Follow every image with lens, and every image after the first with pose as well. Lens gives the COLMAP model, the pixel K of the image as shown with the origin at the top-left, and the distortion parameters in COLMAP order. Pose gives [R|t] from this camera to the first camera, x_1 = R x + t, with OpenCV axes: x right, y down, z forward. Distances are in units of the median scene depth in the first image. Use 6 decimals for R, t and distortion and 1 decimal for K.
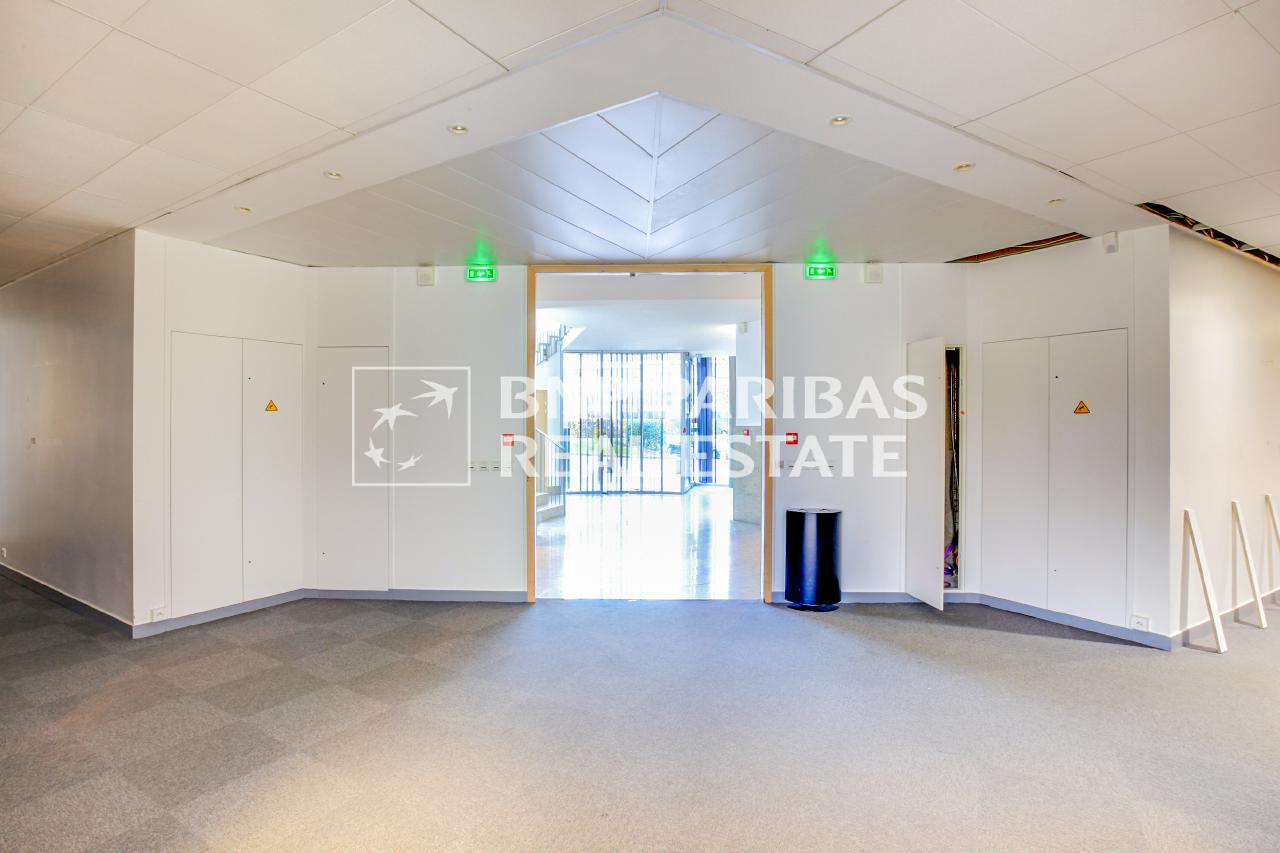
lens RADIAL K [[602.2, 0, 639.7], [0, 602.2, 431.0], [0, 0, 1]] dist [0.002170, 0.000089]
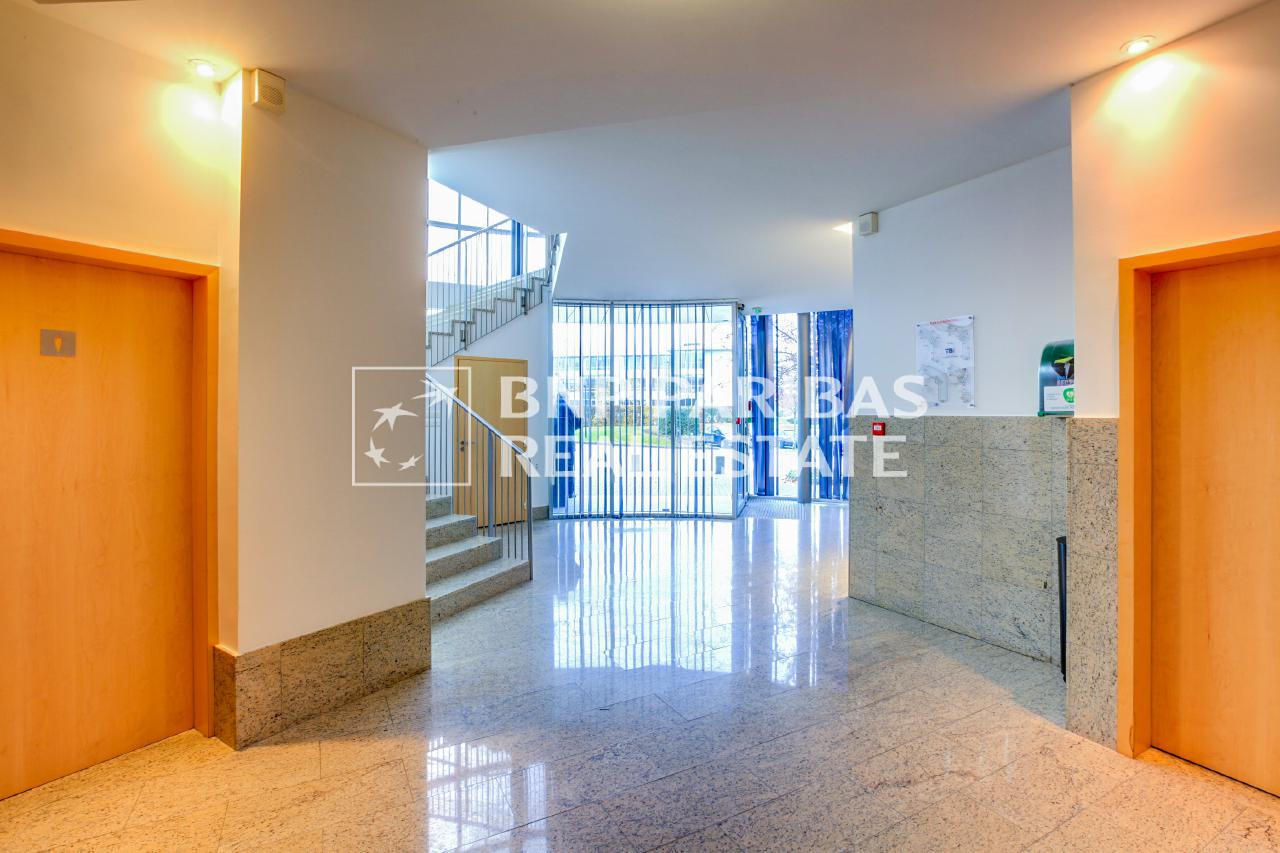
lens RADIAL K [[602.2, 0, 632.0], [0, 602.2, 419.8], [0, 0, 1]] dist [0.002170, 0.000089]
pose [[0.997850, -0.004137, -0.065410, 0.001549], [0.004203, 0.999991, 0.000877, -0.003790], [0.065406, -0.001150, 0.997858, 0.333639]]
